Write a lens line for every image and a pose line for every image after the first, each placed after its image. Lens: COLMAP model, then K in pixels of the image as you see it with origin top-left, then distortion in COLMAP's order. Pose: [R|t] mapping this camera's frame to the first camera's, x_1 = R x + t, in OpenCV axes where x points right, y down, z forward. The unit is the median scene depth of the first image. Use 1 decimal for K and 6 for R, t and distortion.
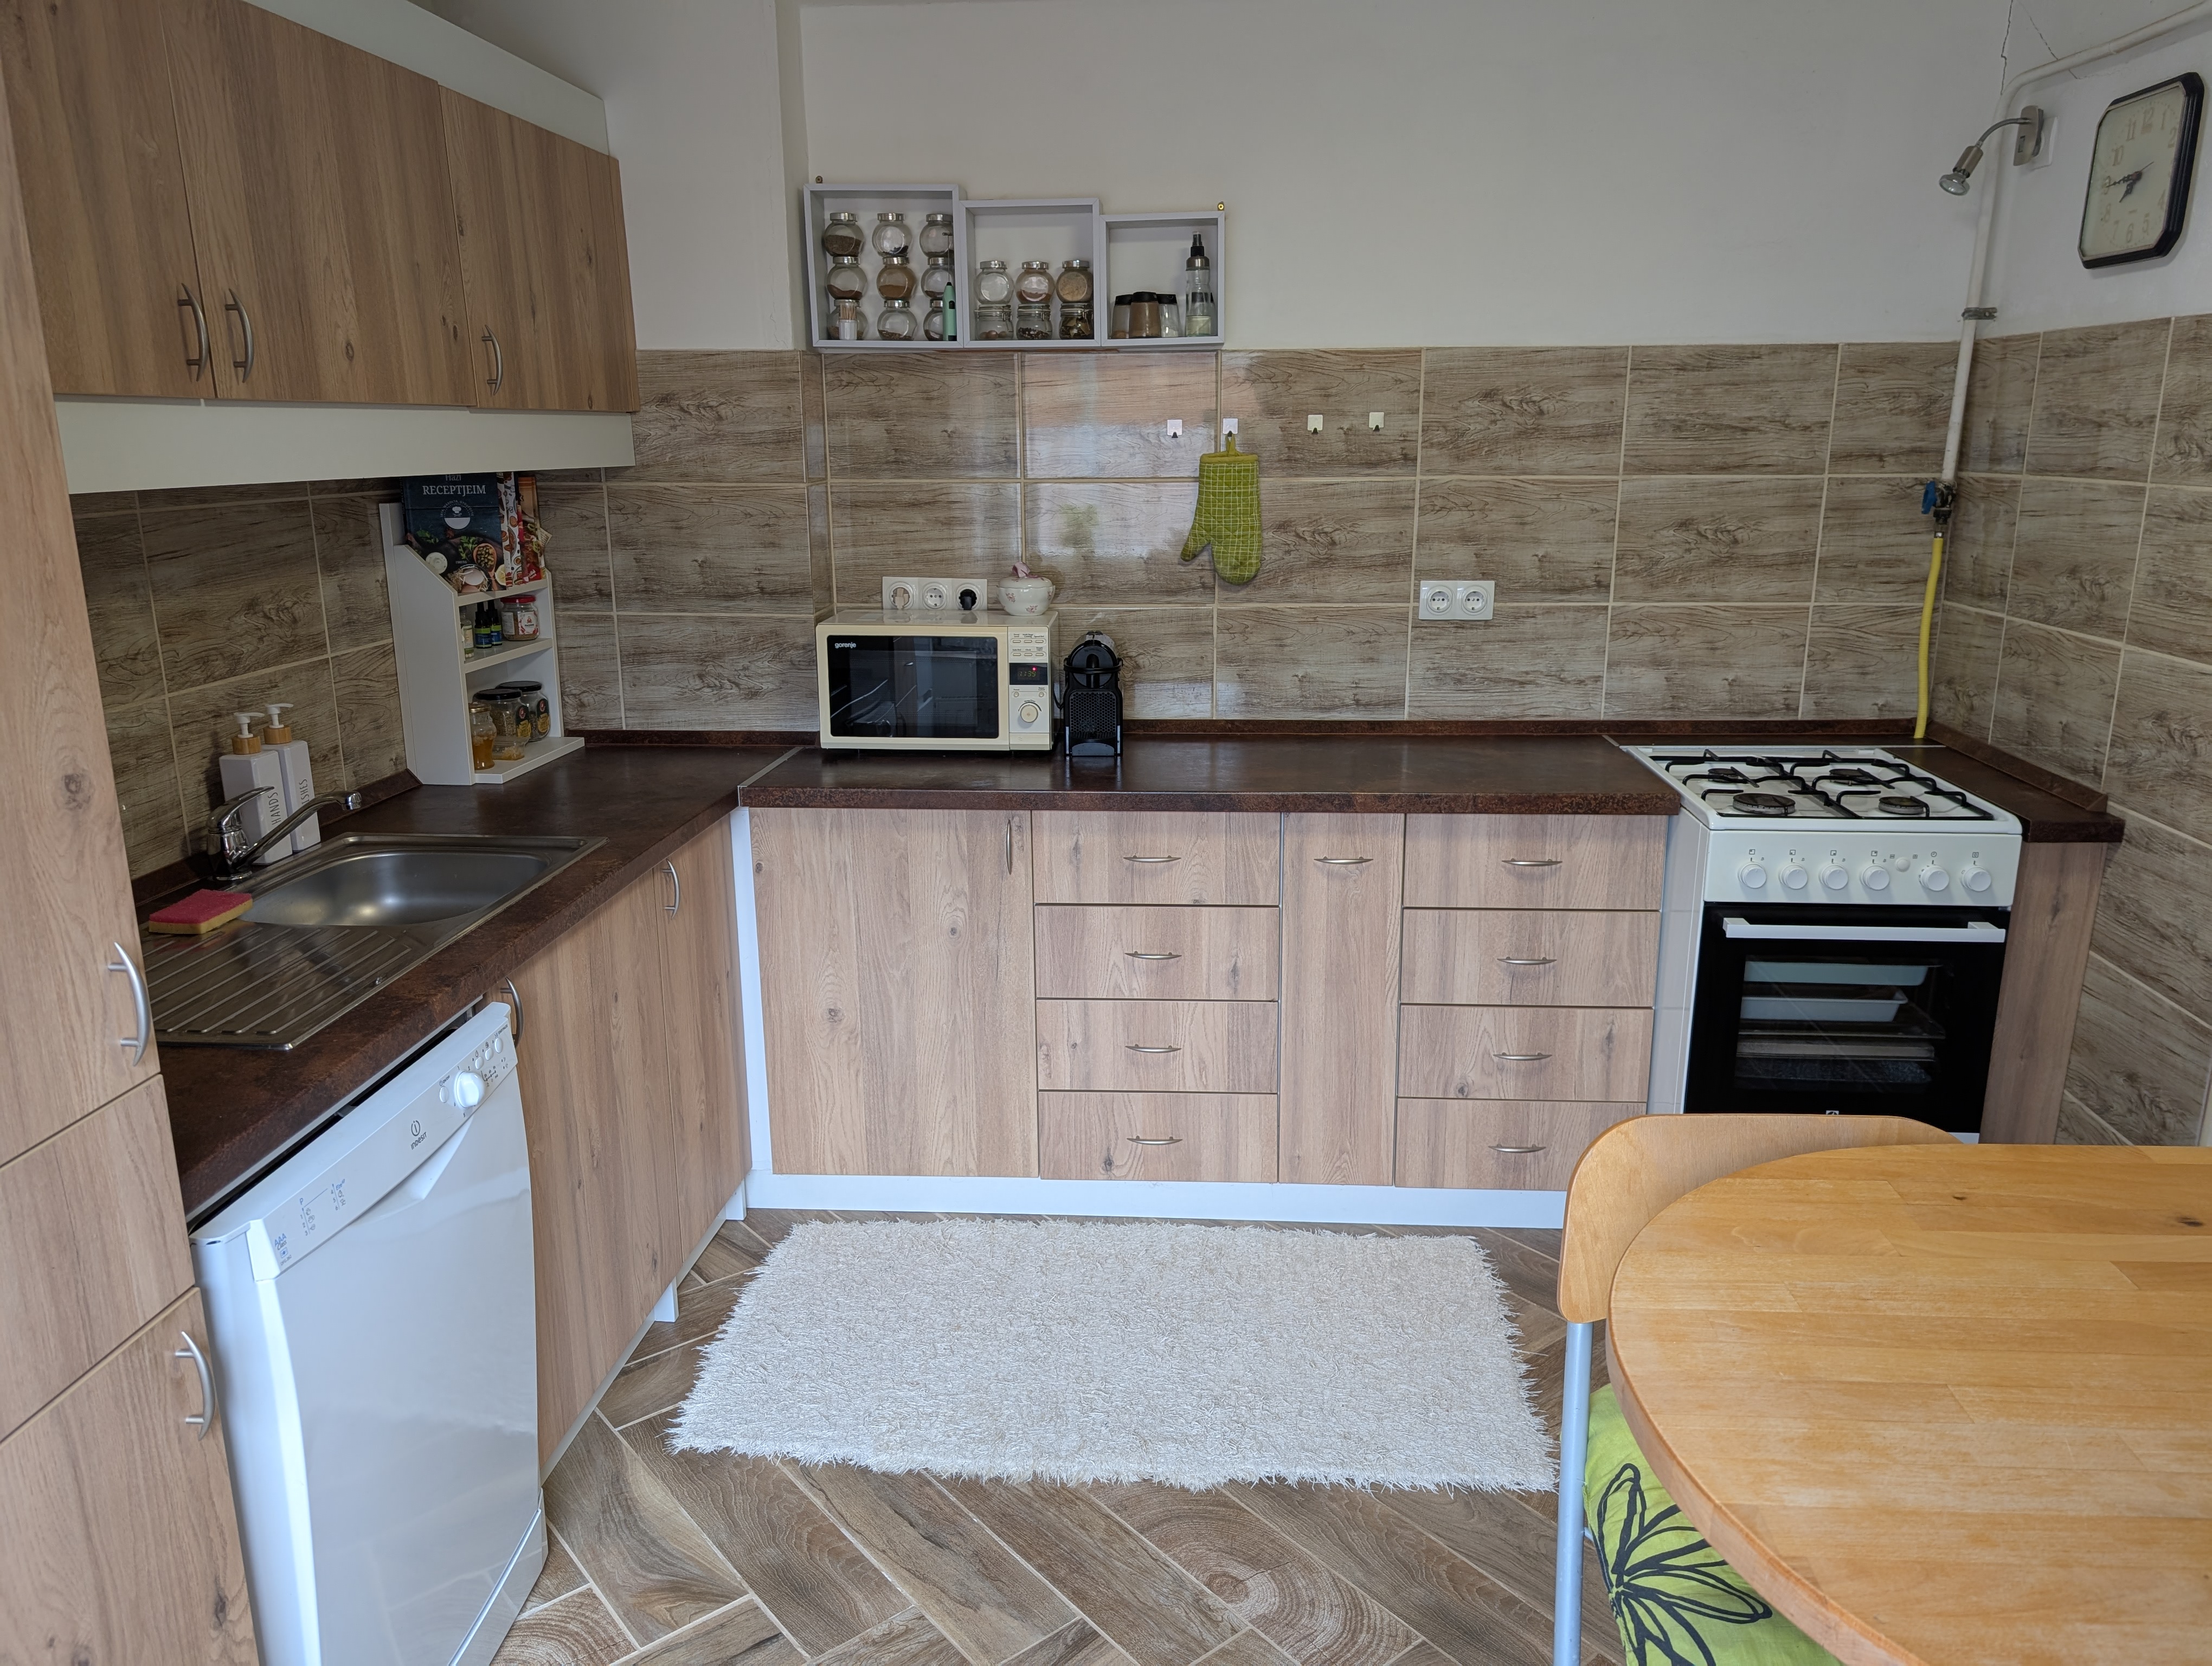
lens RADIAL K [[1584.9, 0, 1106.3], [0, 1584.9, 830.1], [0, 0, 1]] dist [0.032666, -0.034815]
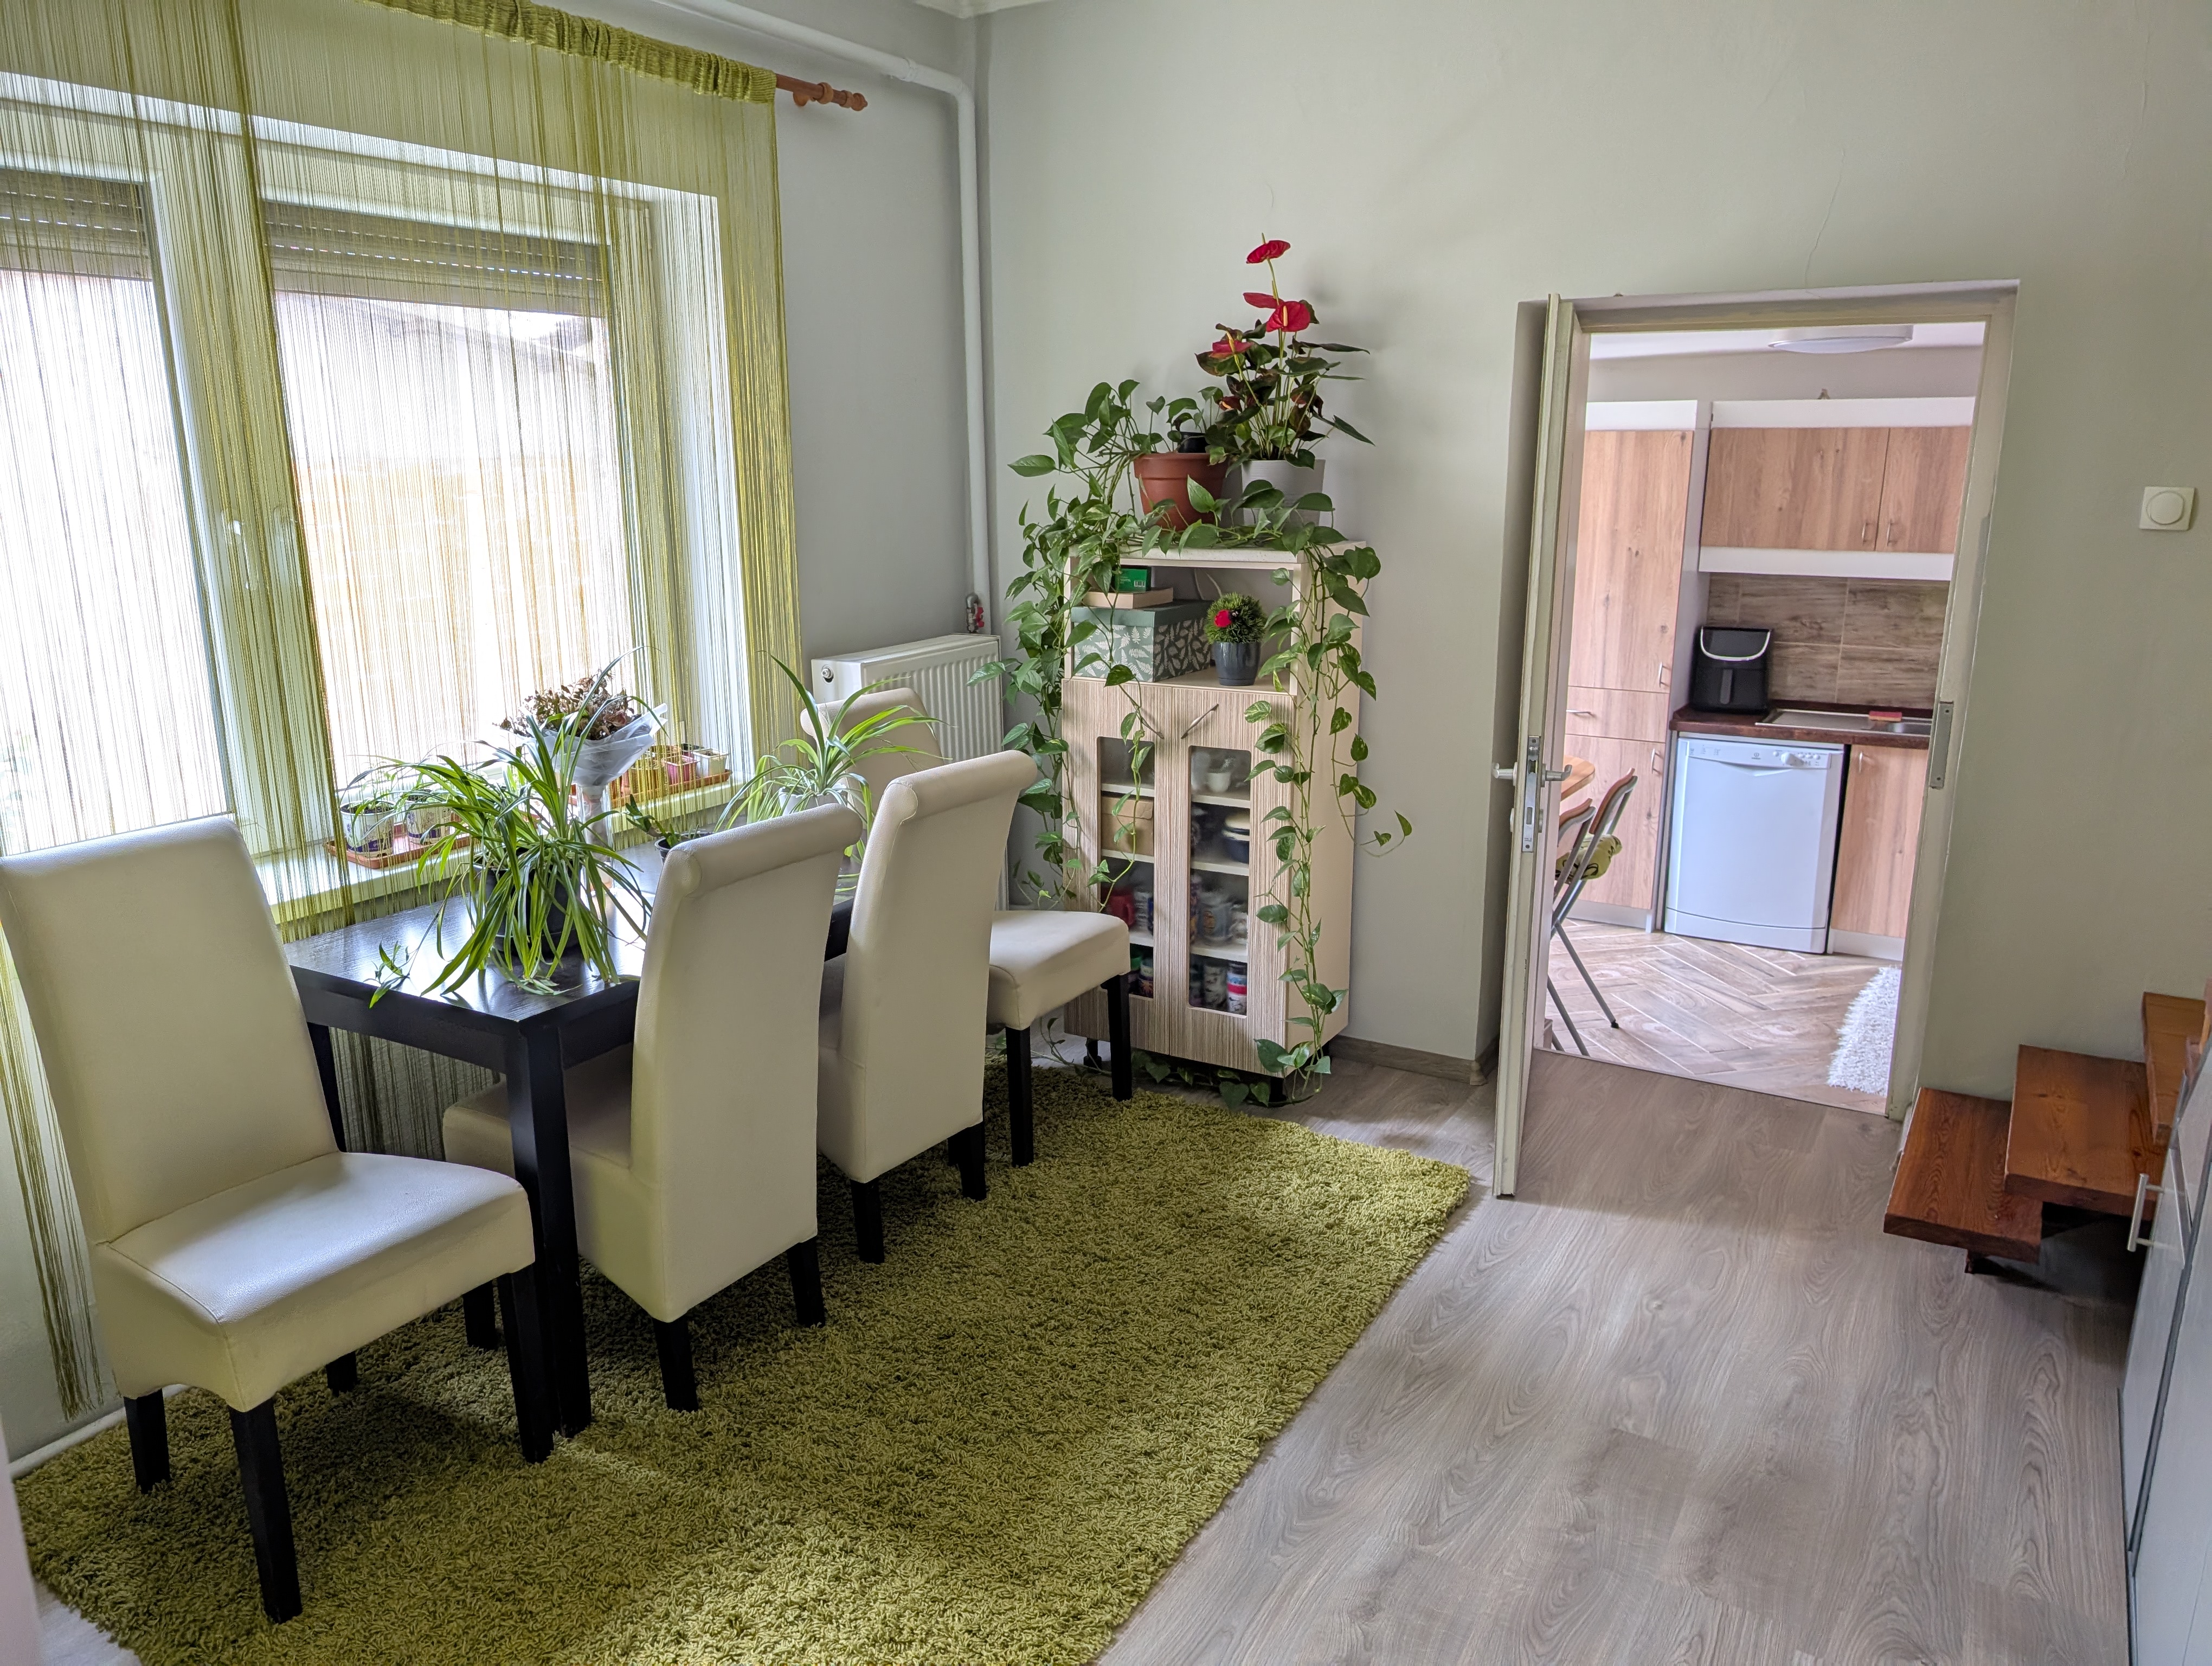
lens RADIAL K [[1584.9, 0, 1110.3], [0, 1584.9, 837.9], [0, 0, 1]] dist [0.032666, -0.034815]
pose [[-0.435678, 0.218724, -0.873123, 1.938778], [-0.218898, 0.915158, 0.338482, -0.308425], [0.873080, 0.338594, -0.350836, 0.606205]]
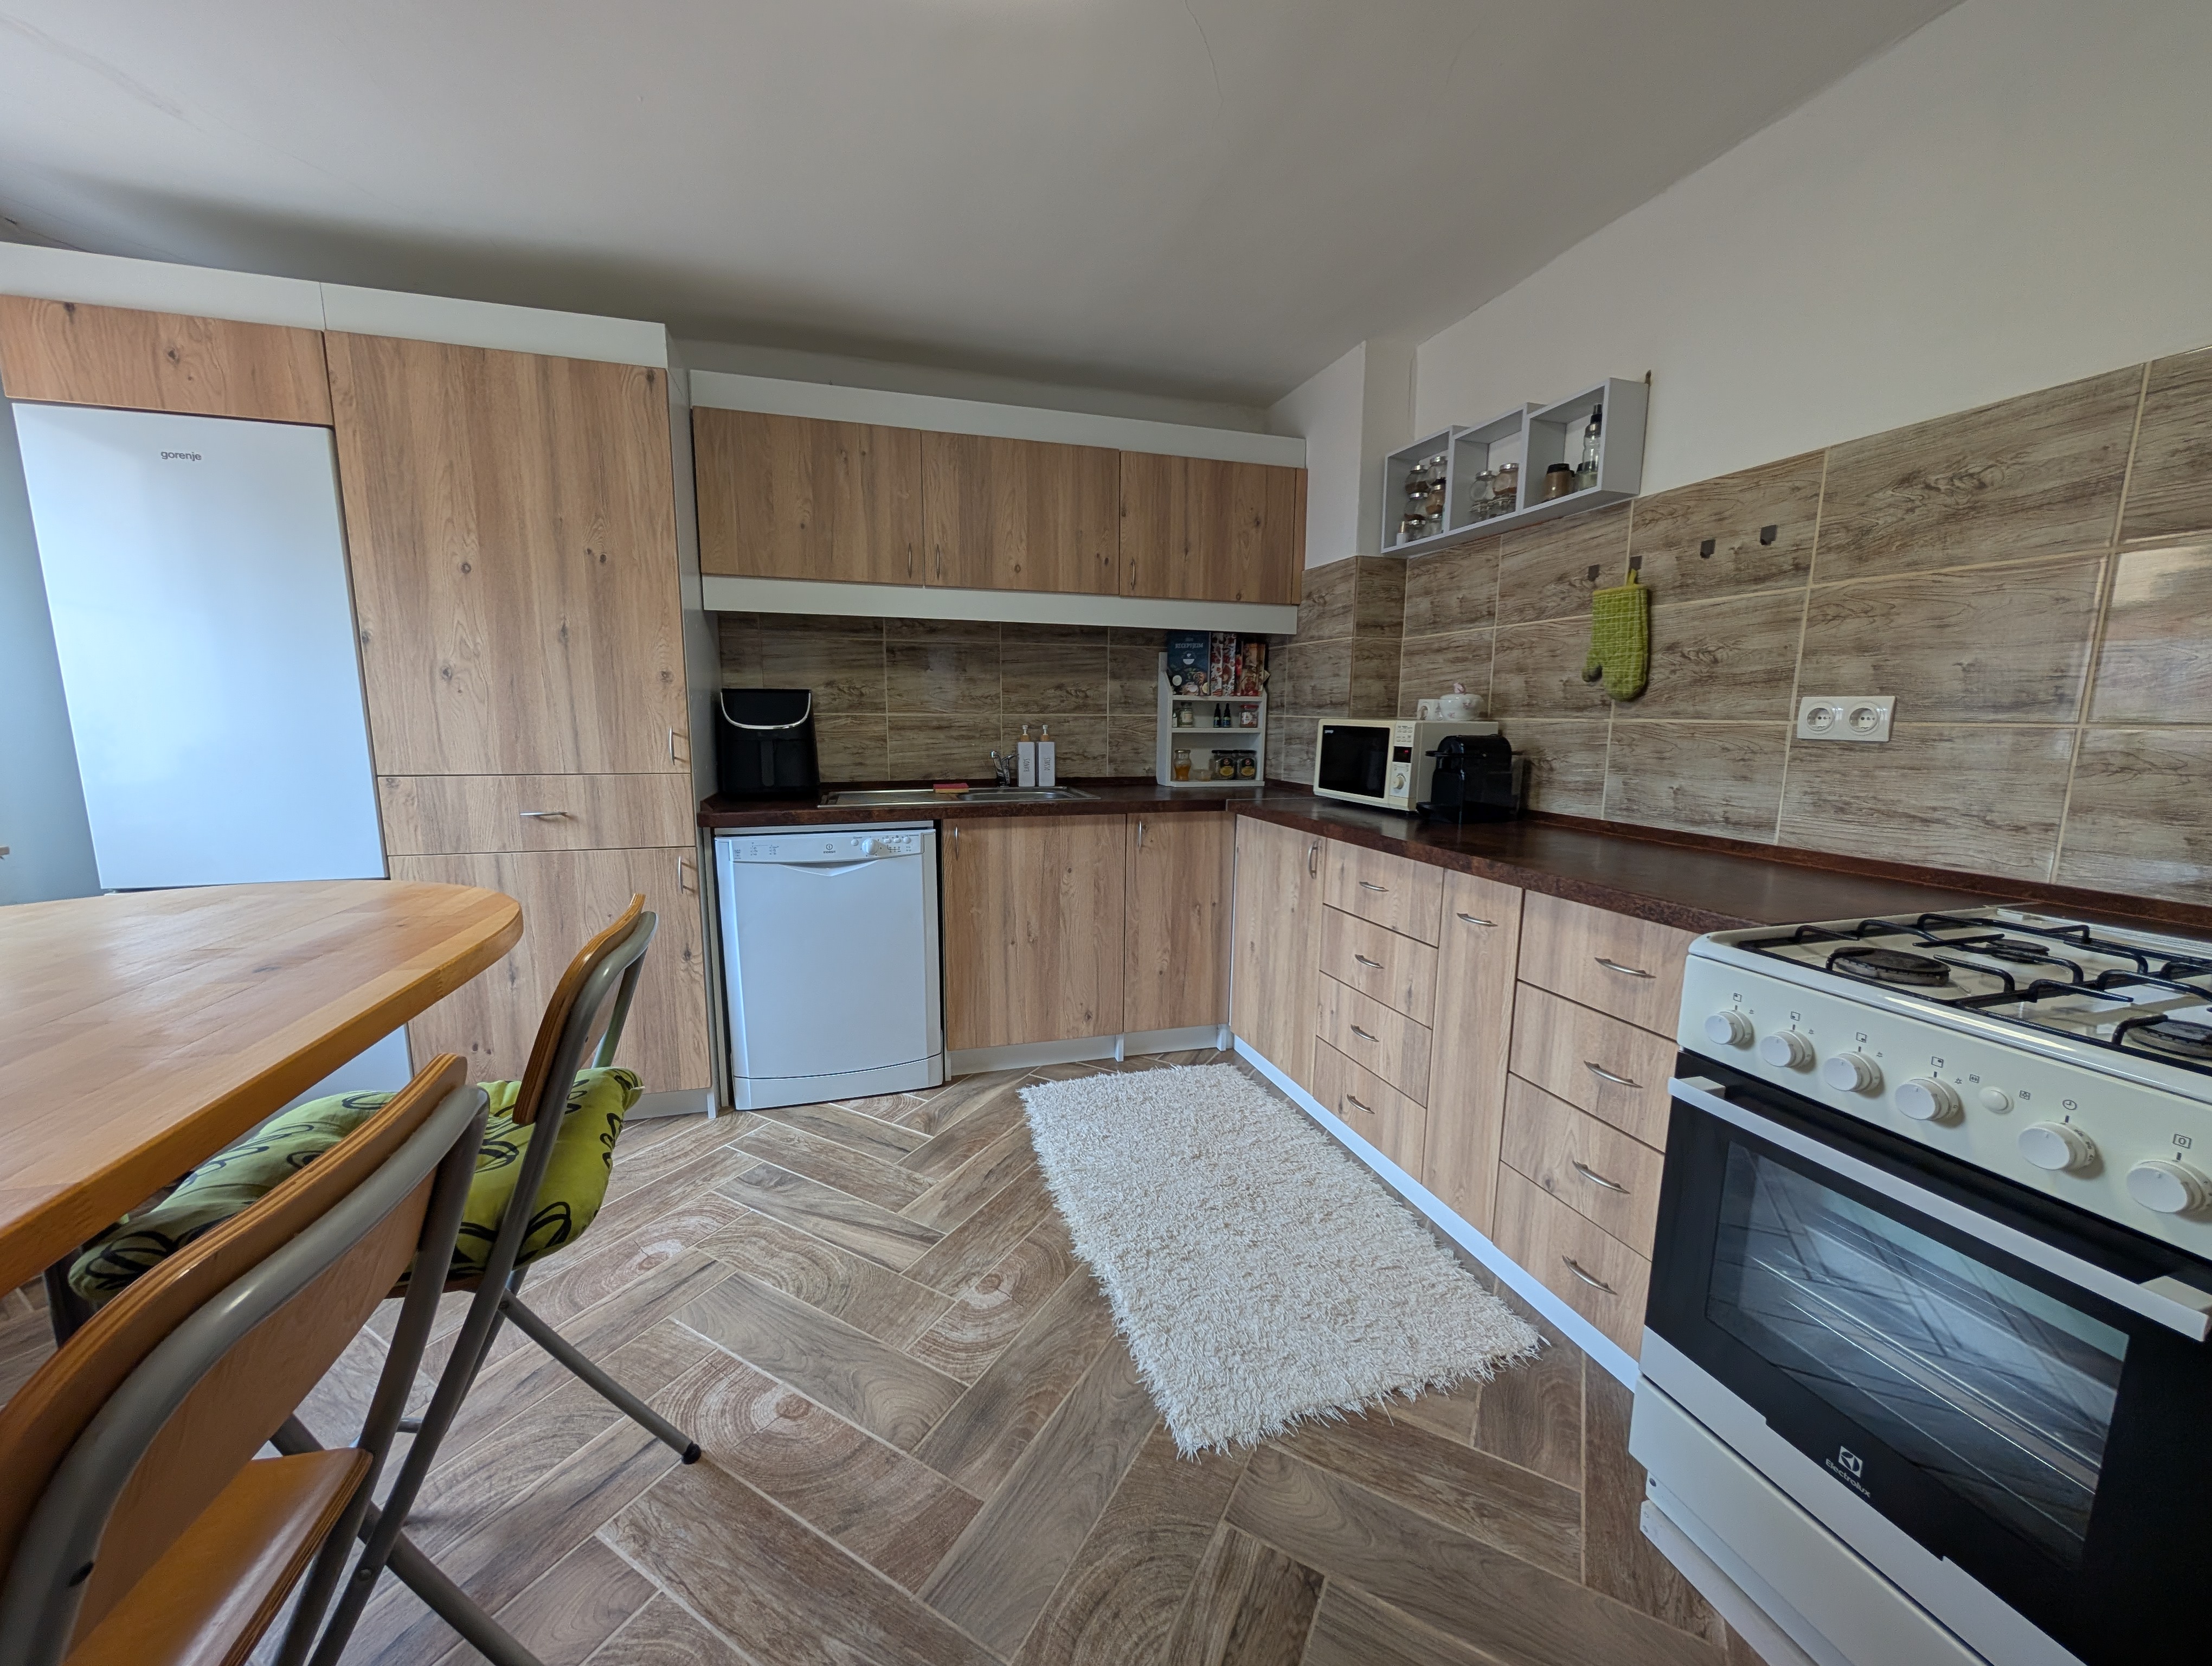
lens RADIAL K [[830.4, 0, 1107.7], [0, 830.4, 839.8], [0, 0, 1]] dist [-0.008017, 0.000589]
pose [[0.363927, 0.149260, -0.919390, 0.560642], [-0.237974, 0.969216, 0.063150, -0.010168], [0.900514, 0.195809, 0.388244, 0.509114]]
